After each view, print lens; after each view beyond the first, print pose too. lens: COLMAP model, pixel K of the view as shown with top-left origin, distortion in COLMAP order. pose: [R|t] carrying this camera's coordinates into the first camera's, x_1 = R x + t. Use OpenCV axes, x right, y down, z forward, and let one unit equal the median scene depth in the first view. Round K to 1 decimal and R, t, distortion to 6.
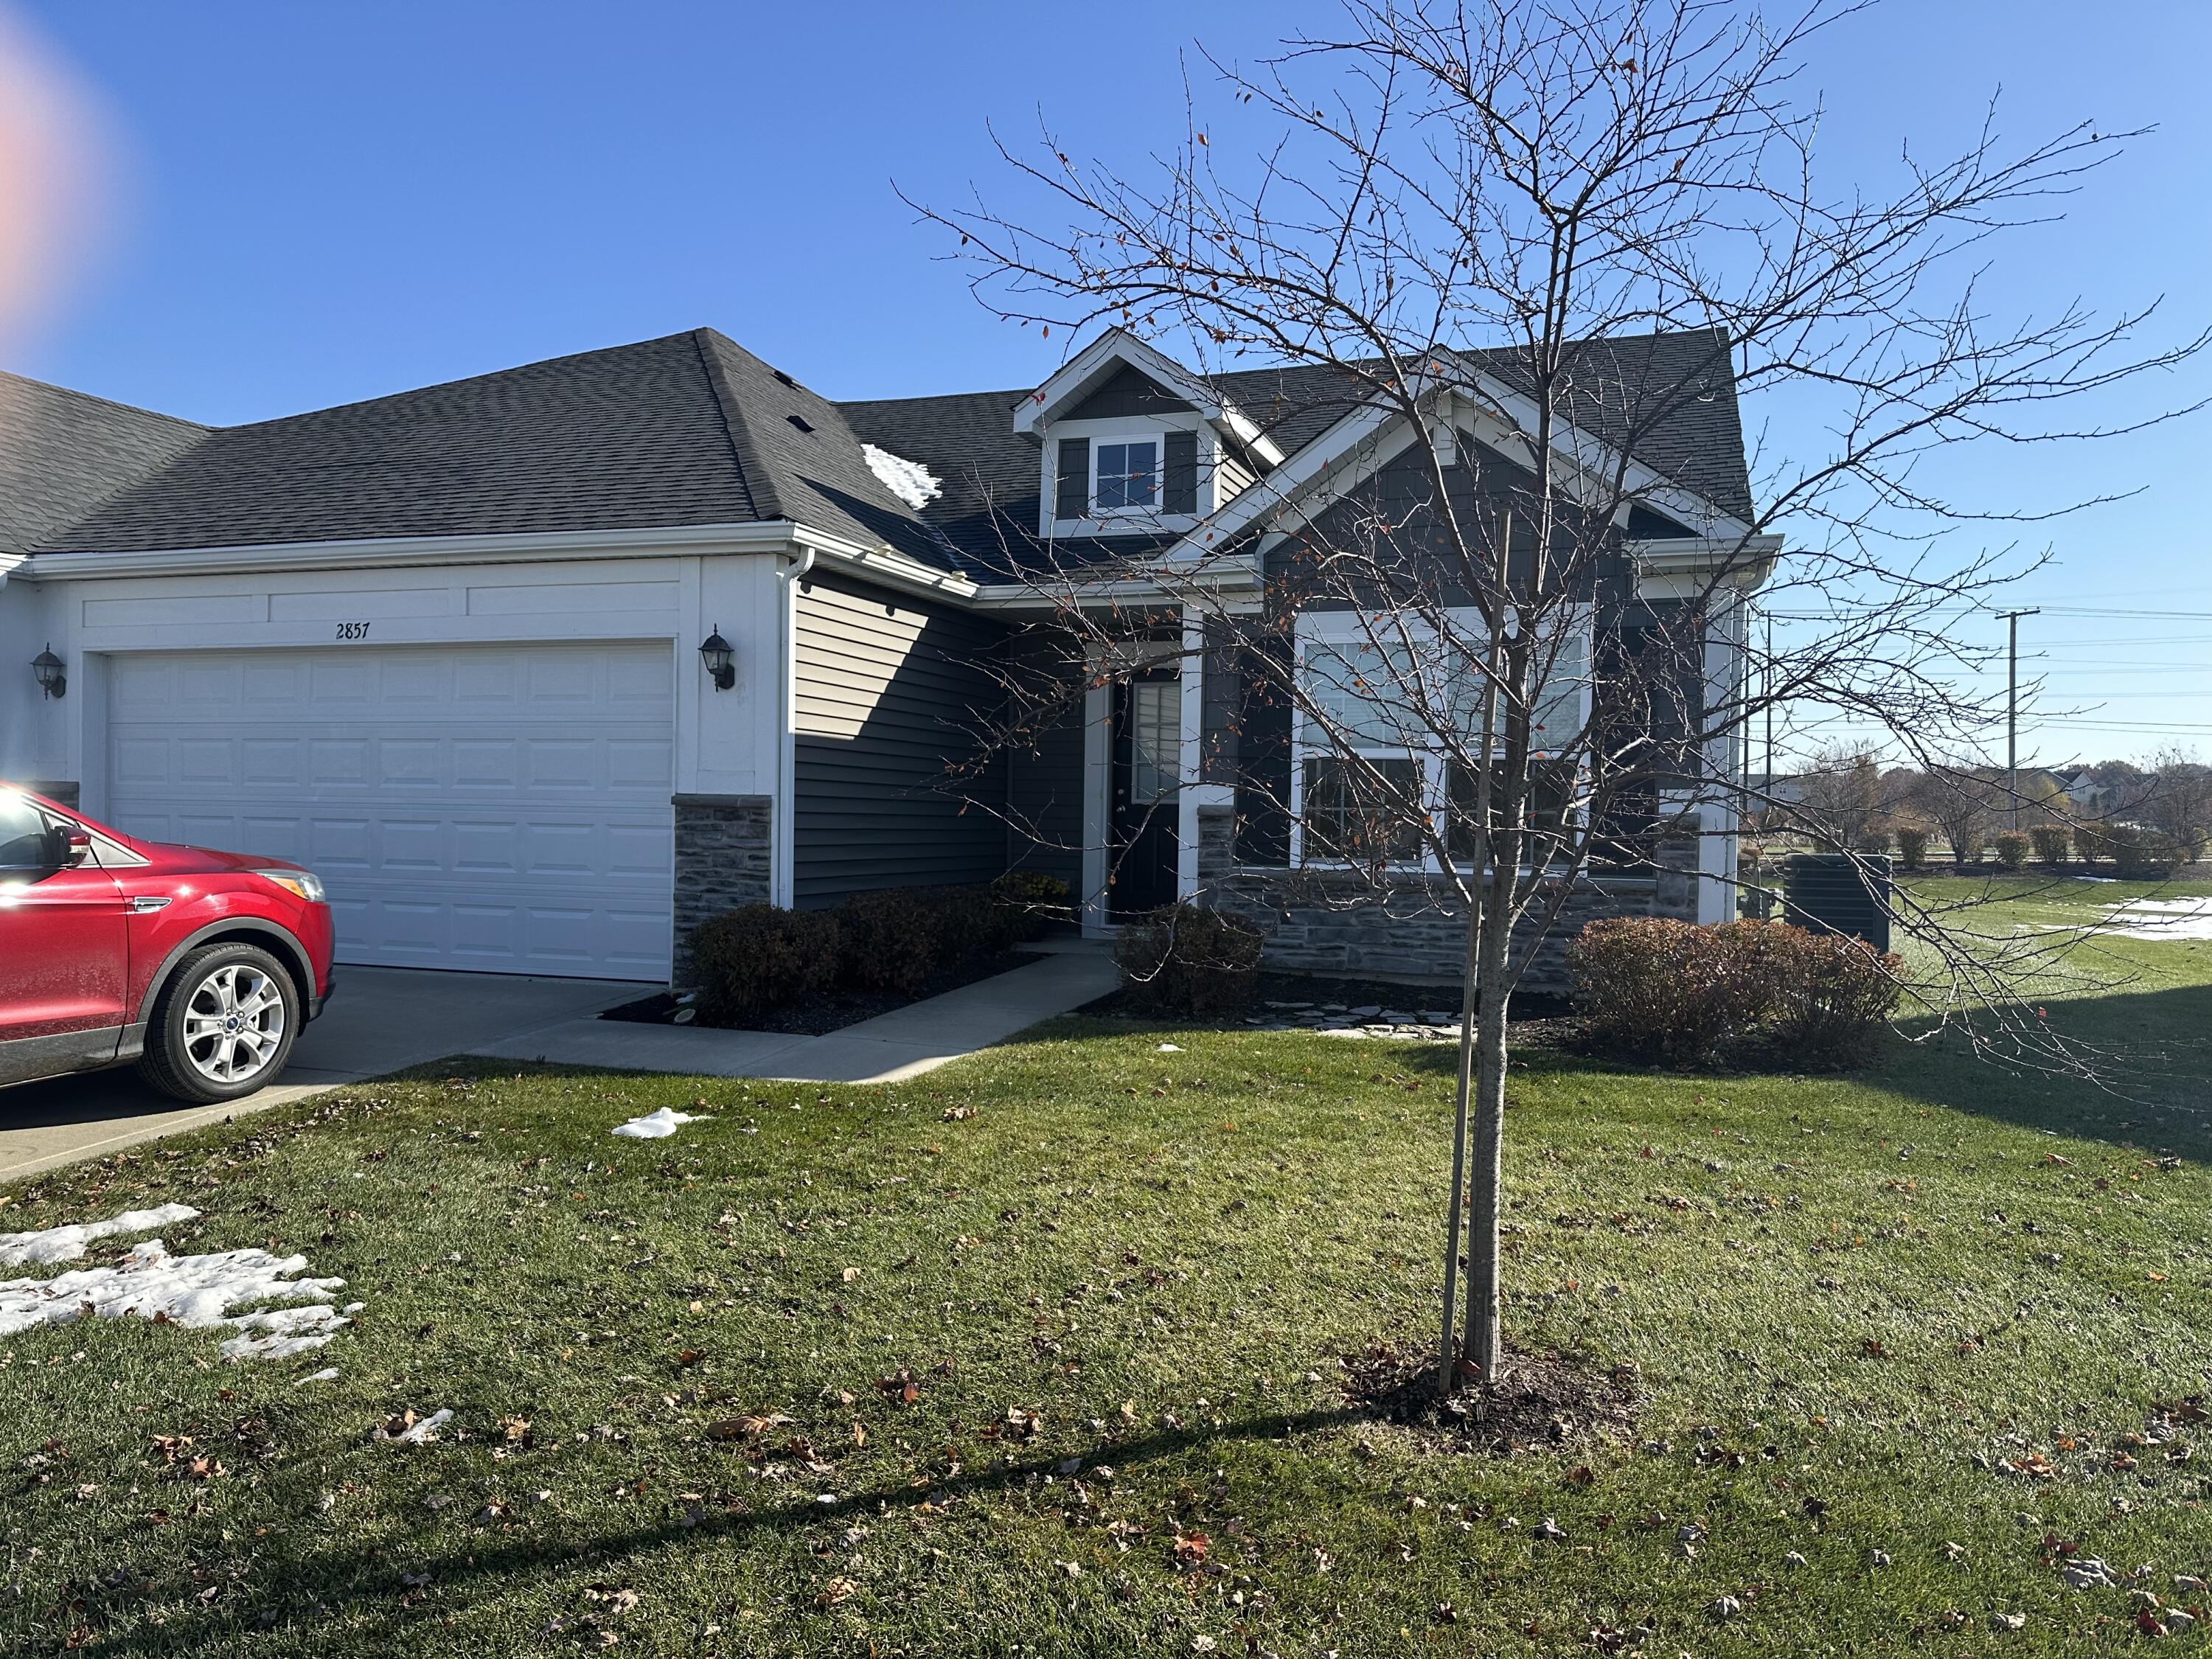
lens RADIAL K [[1538.1, 0, 1107.4], [0, 1538.1, 835.2], [0, 0, 1]] dist [0.153608, -0.261127]
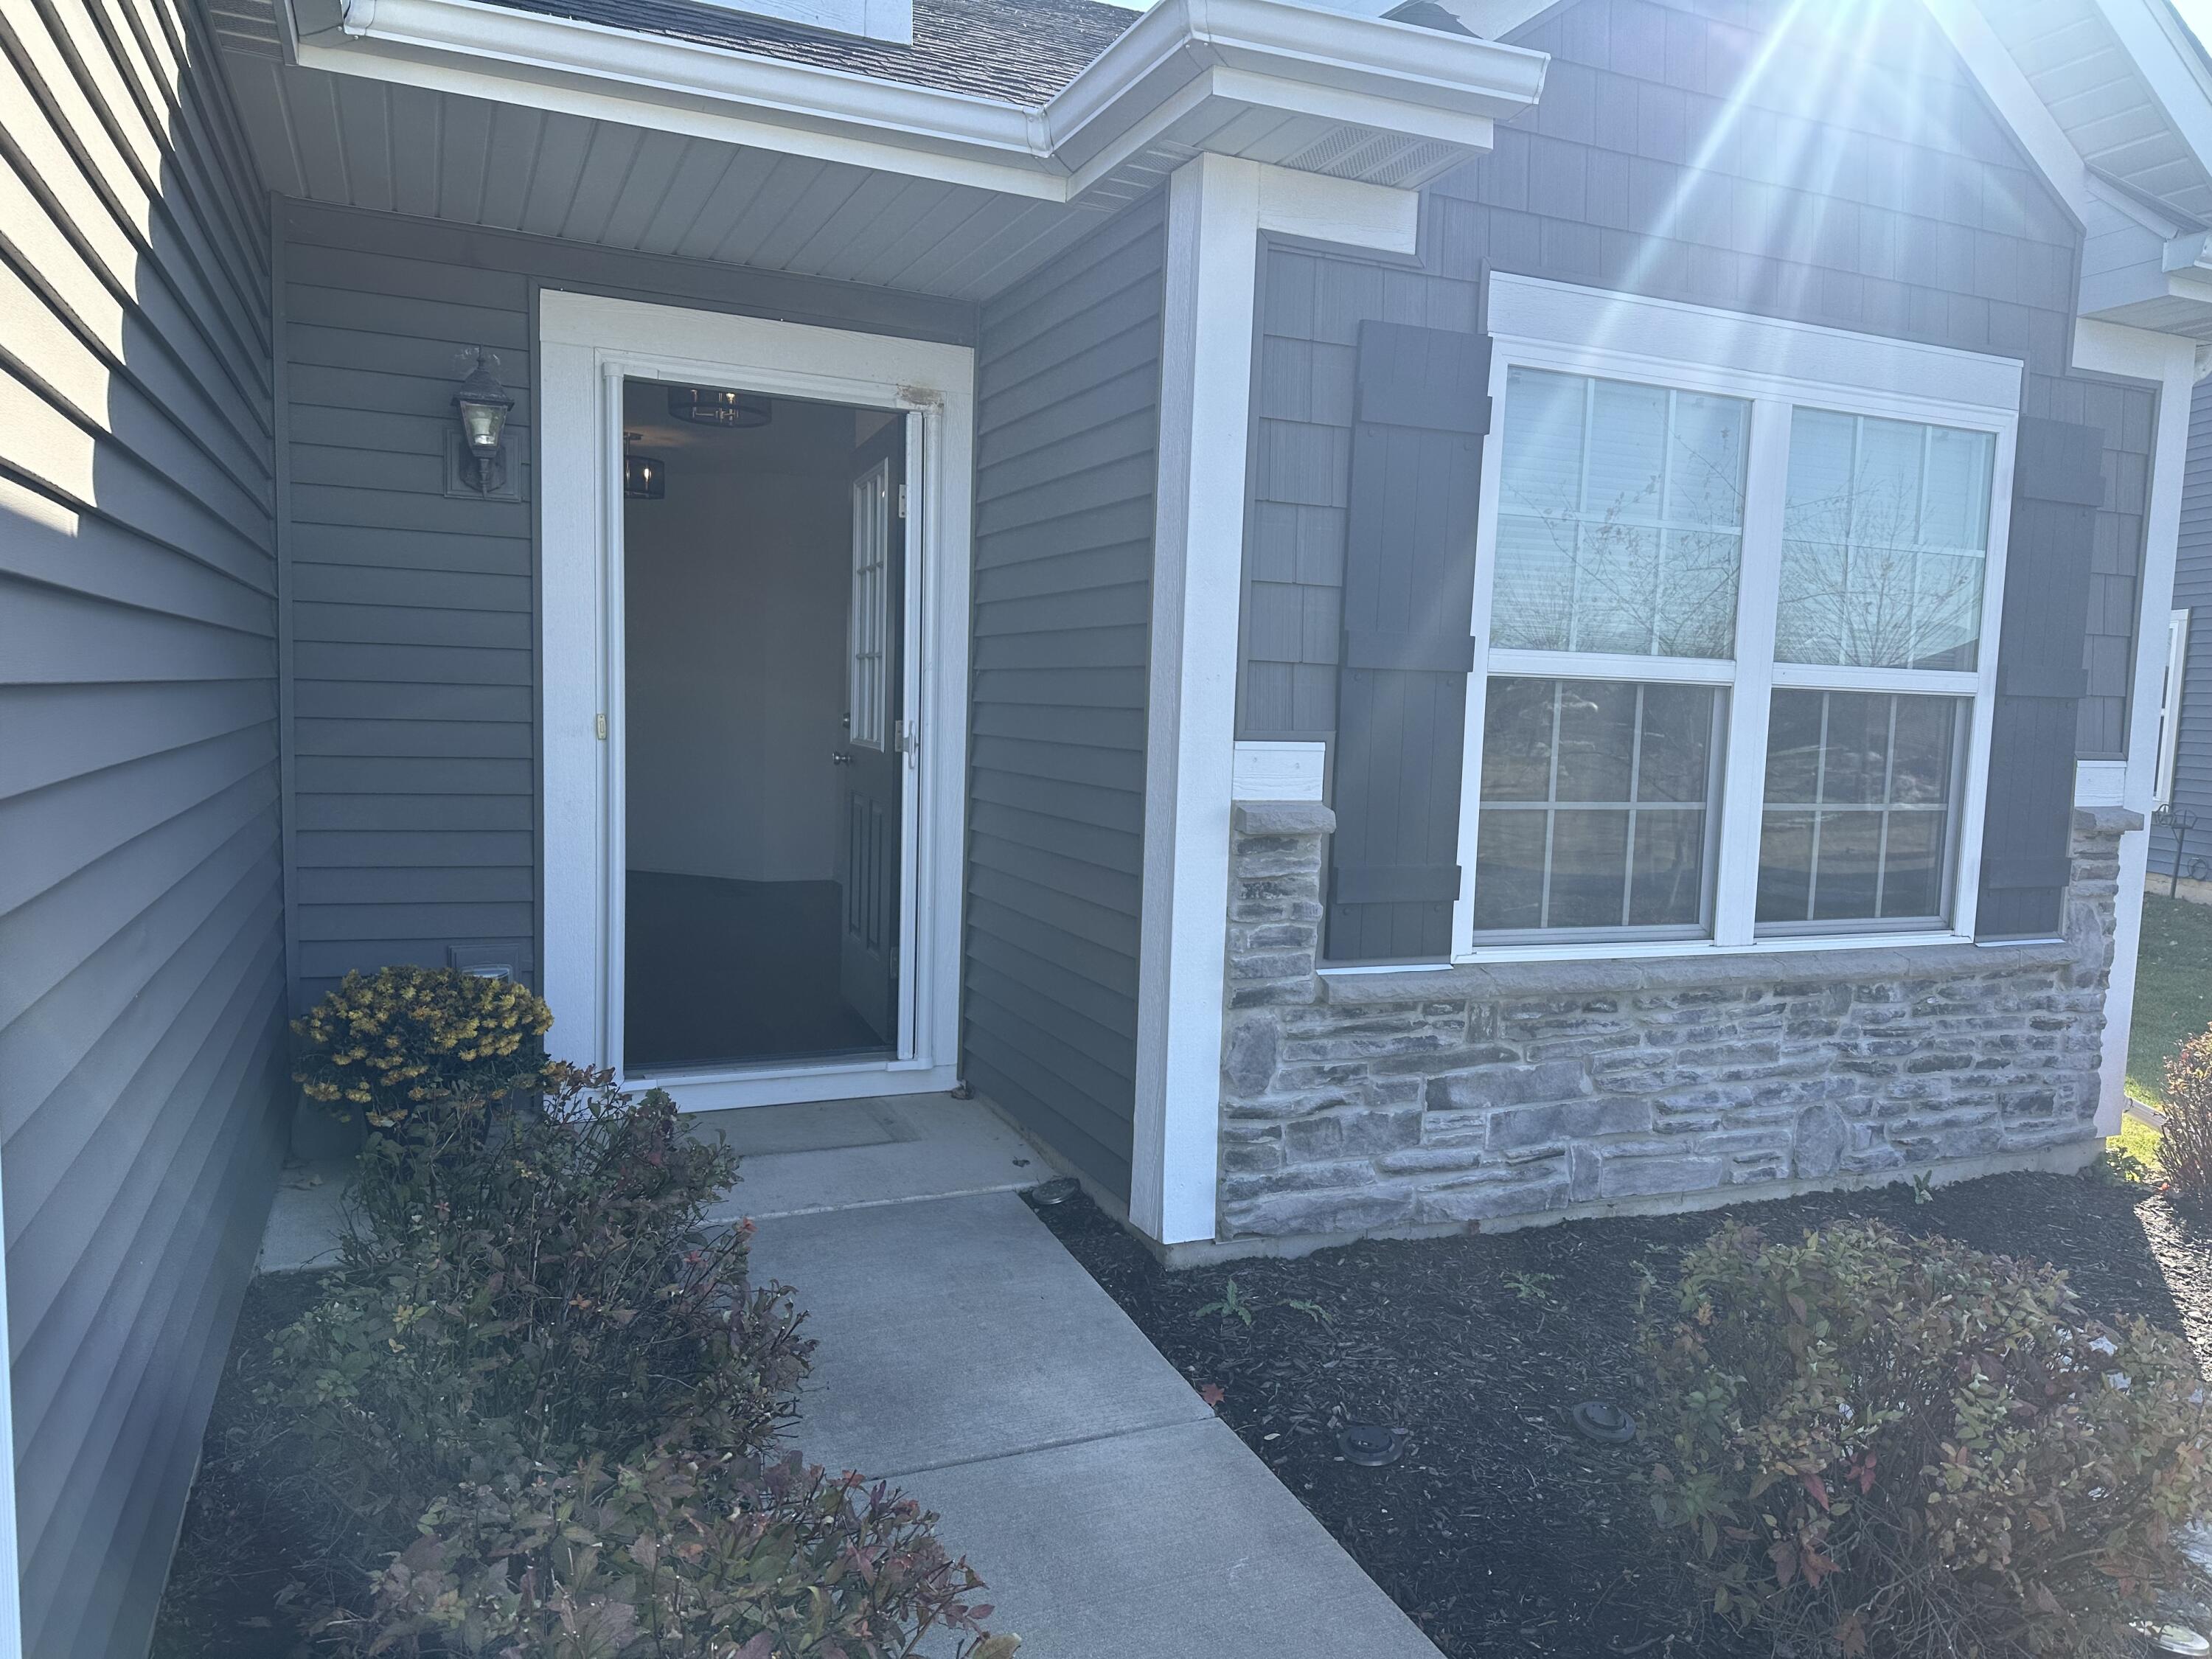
lens RADIAL K [[1538.1, 0, 1107.4], [0, 1538.1, 835.2], [0, 0, 1]] dist [0.153608, -0.261127]
pose [[0.724593, -0.057327, 0.686789, -0.202248], [-0.014282, 0.995071, 0.098128, -0.046162], [-0.689029, -0.080911, 0.720203, 0.776792]]
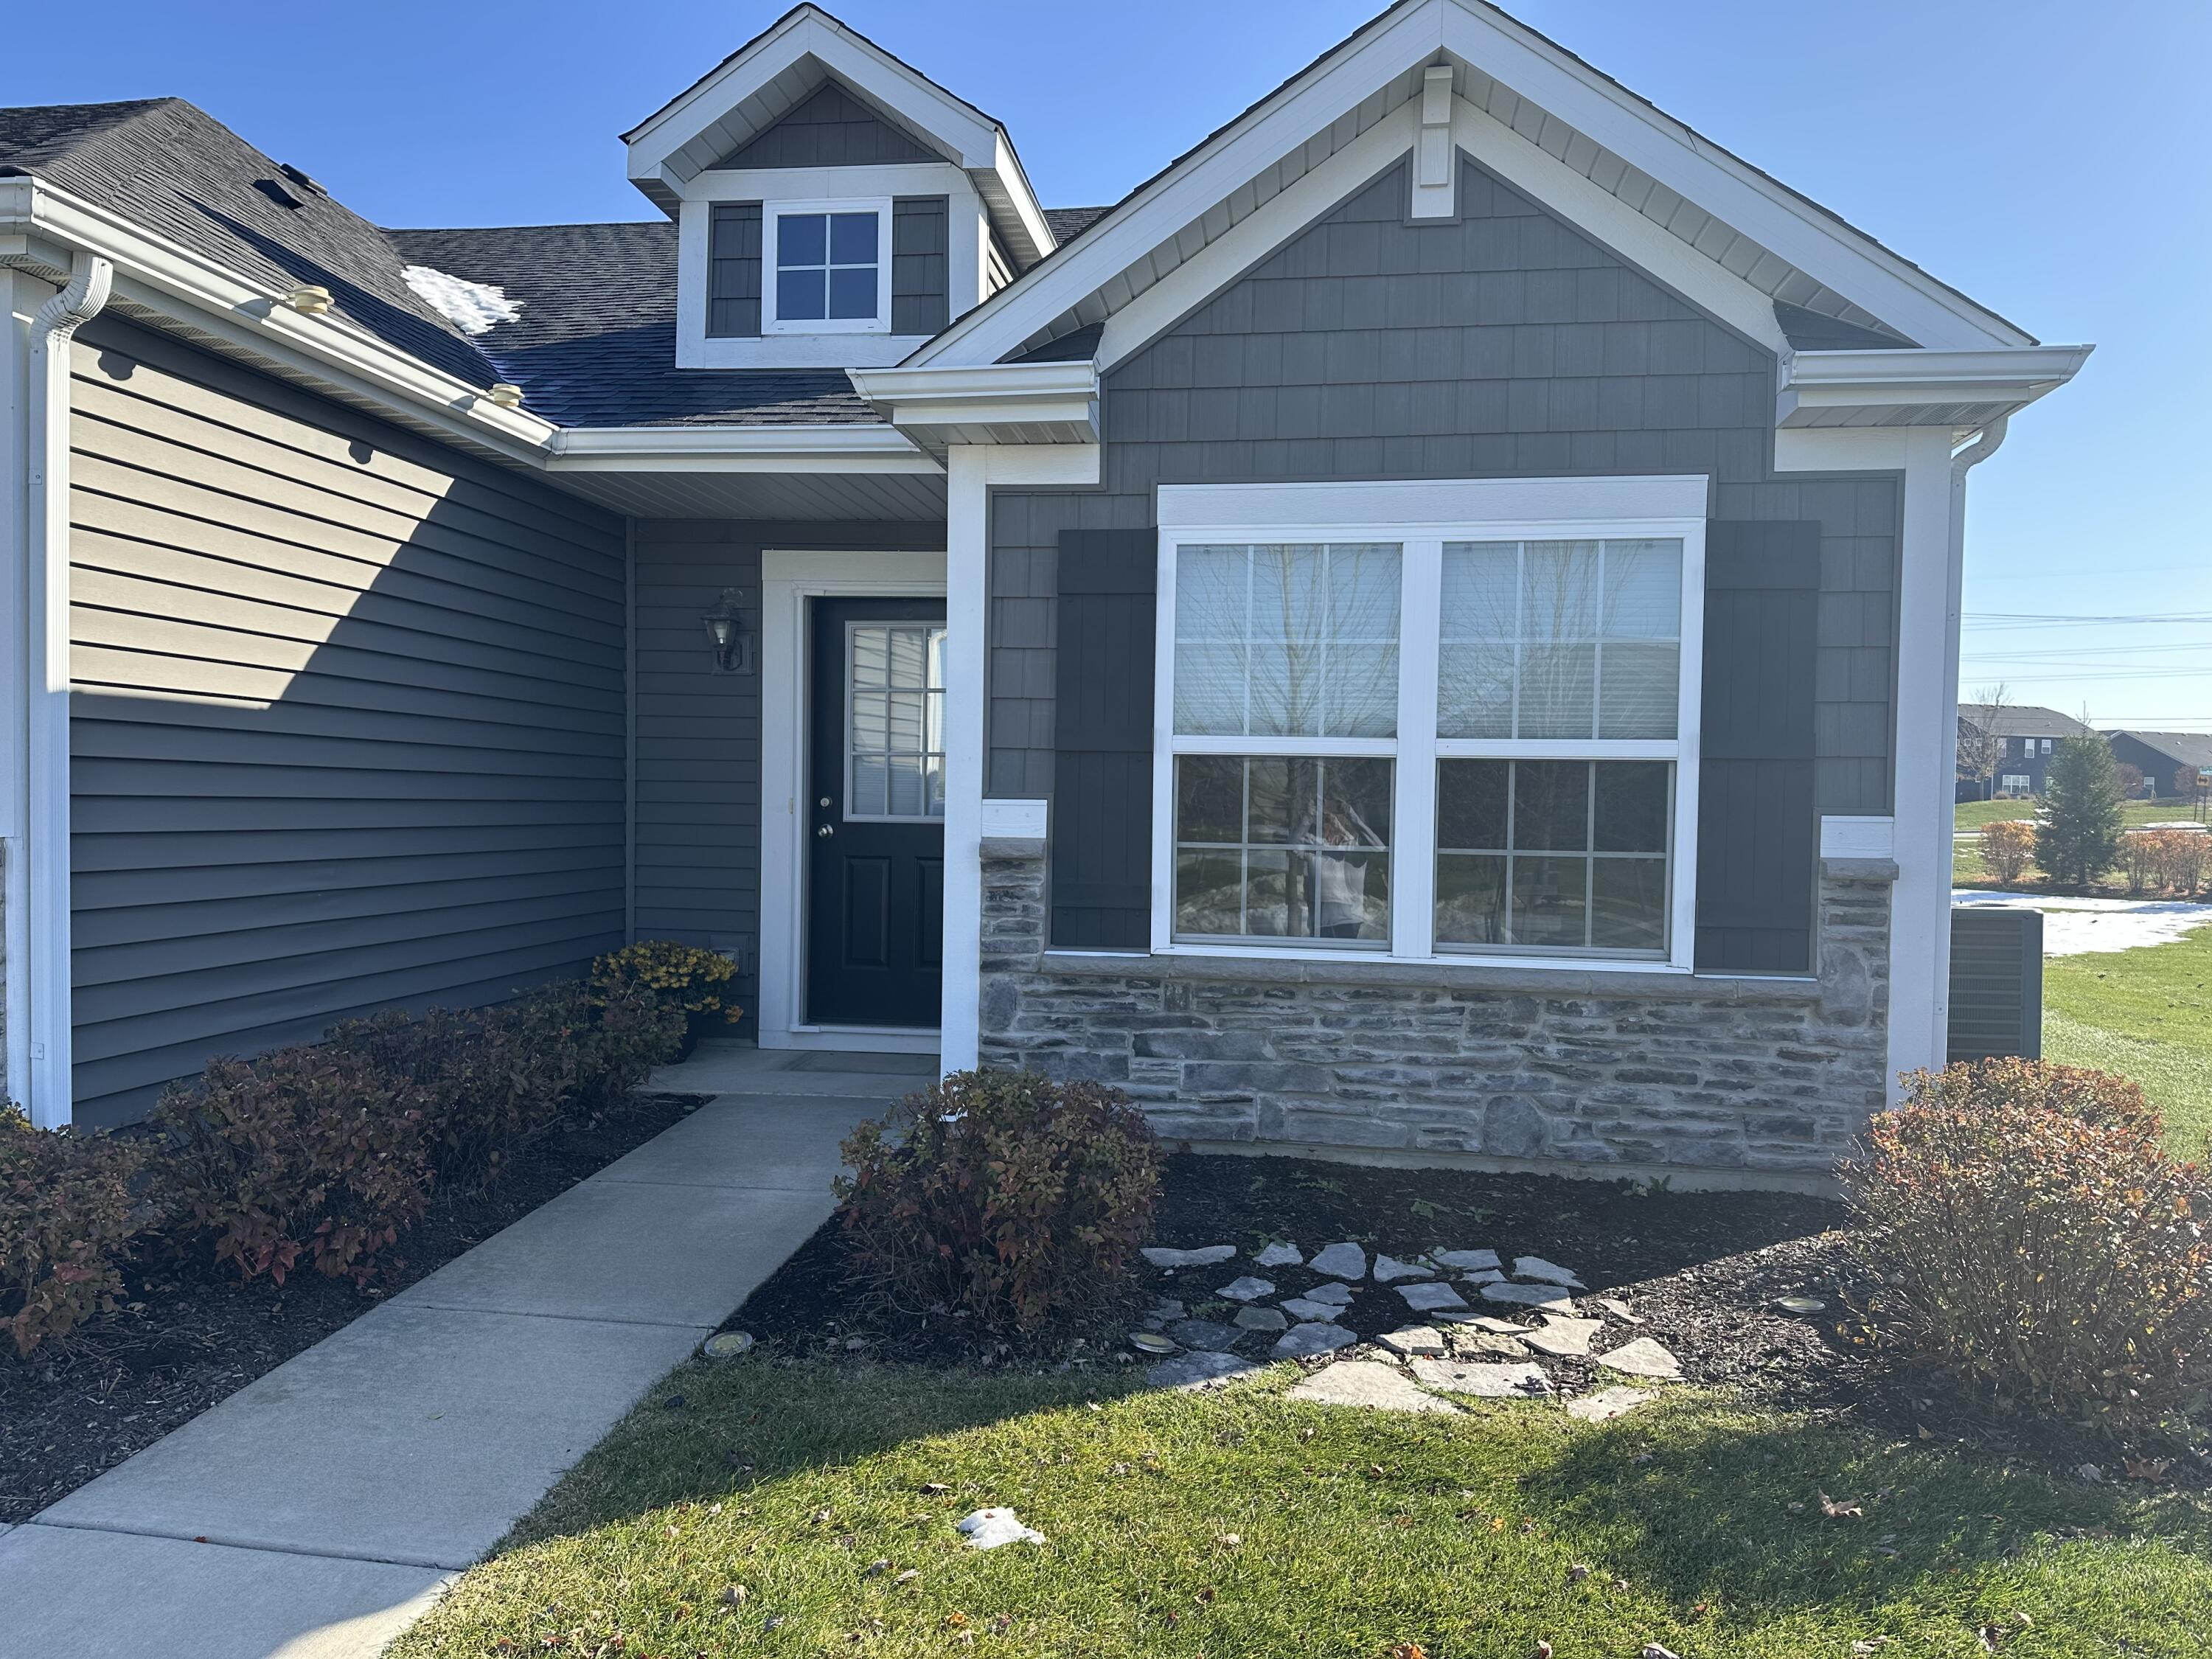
lens RADIAL K [[1538.1, 0, 1107.4], [0, 1538.1, 835.2], [0, 0, 1]] dist [0.153608, -0.261127]
pose [[0.978622, -0.006269, 0.205572, -0.008881], [0.002934, 0.999859, 0.016527, -0.029575], [-0.205647, -0.015570, 0.978502, 0.463415]]
